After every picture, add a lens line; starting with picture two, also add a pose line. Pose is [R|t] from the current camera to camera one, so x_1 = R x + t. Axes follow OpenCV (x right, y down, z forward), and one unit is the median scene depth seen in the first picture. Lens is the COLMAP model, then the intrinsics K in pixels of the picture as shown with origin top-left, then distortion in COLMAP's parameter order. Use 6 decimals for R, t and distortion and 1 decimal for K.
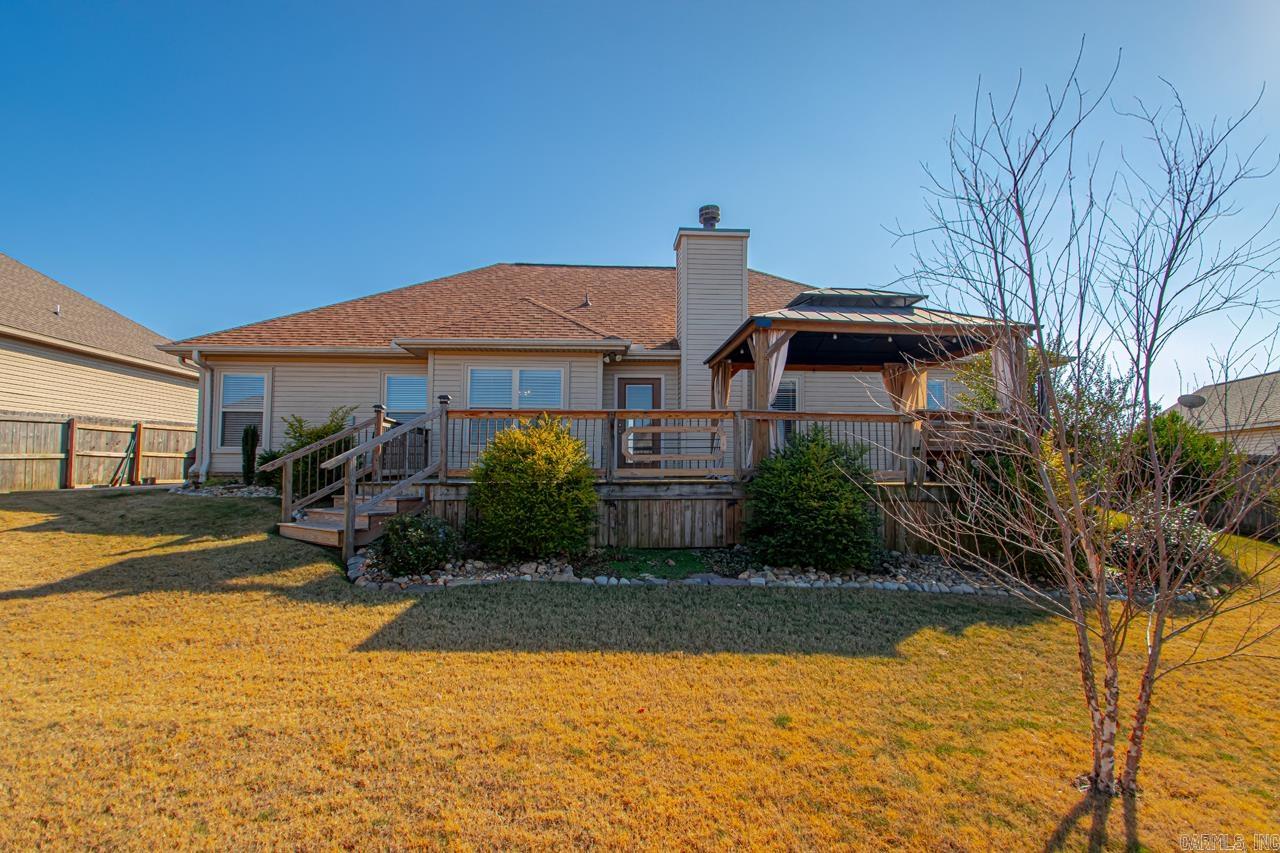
lens RADIAL K [[633.9, 0, 644.6], [0, 633.9, 427.4], [0, 0, 1]] dist [0.001238, 0.000033]
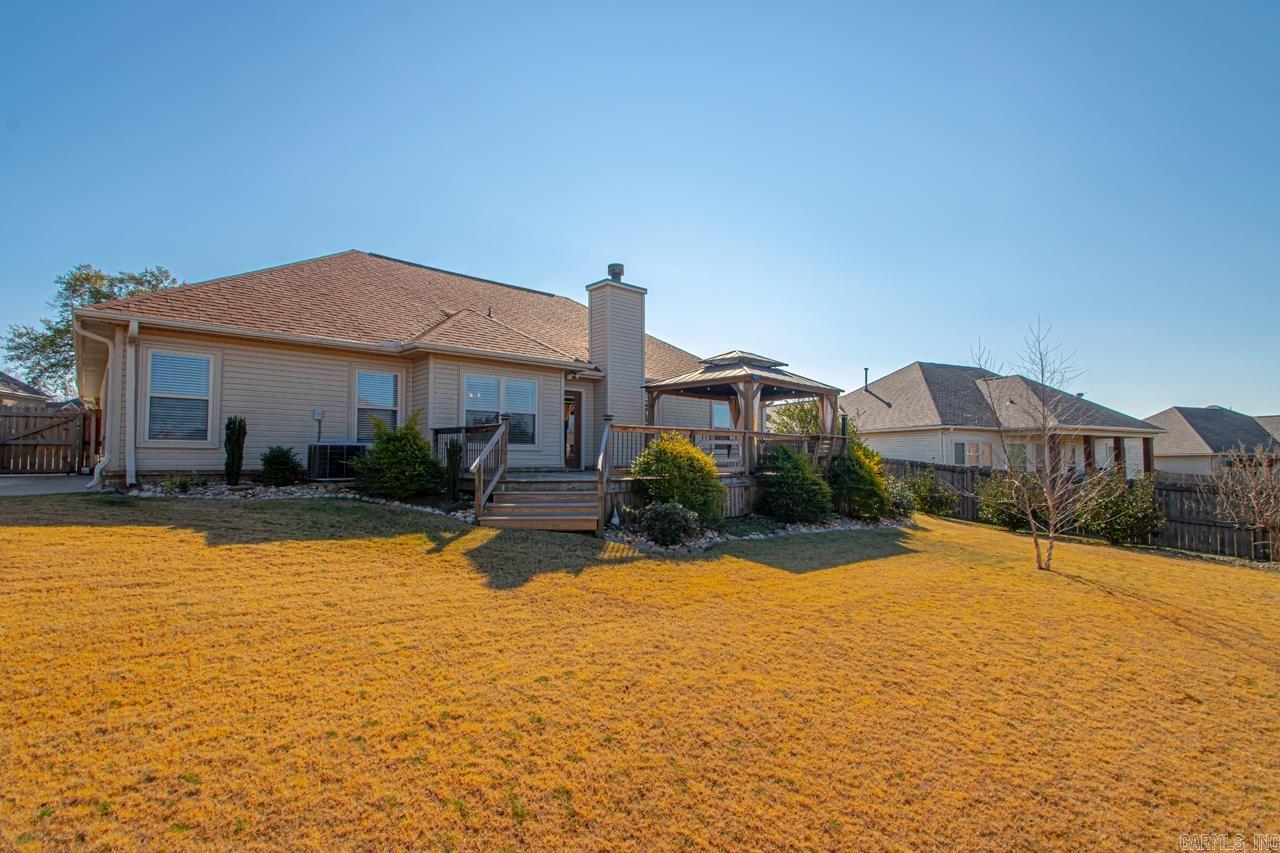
lens RADIAL K [[594.1, 0, 630.9], [0, 594.1, 439.7], [0, 0, 1]] dist [0.015202, -0.016993]
pose [[0.770979, 0.019497, 0.636562, -1.012732], [-0.050308, 0.998272, 0.030356, -0.035396], [-0.634871, -0.055428, 0.770628, 0.013376]]
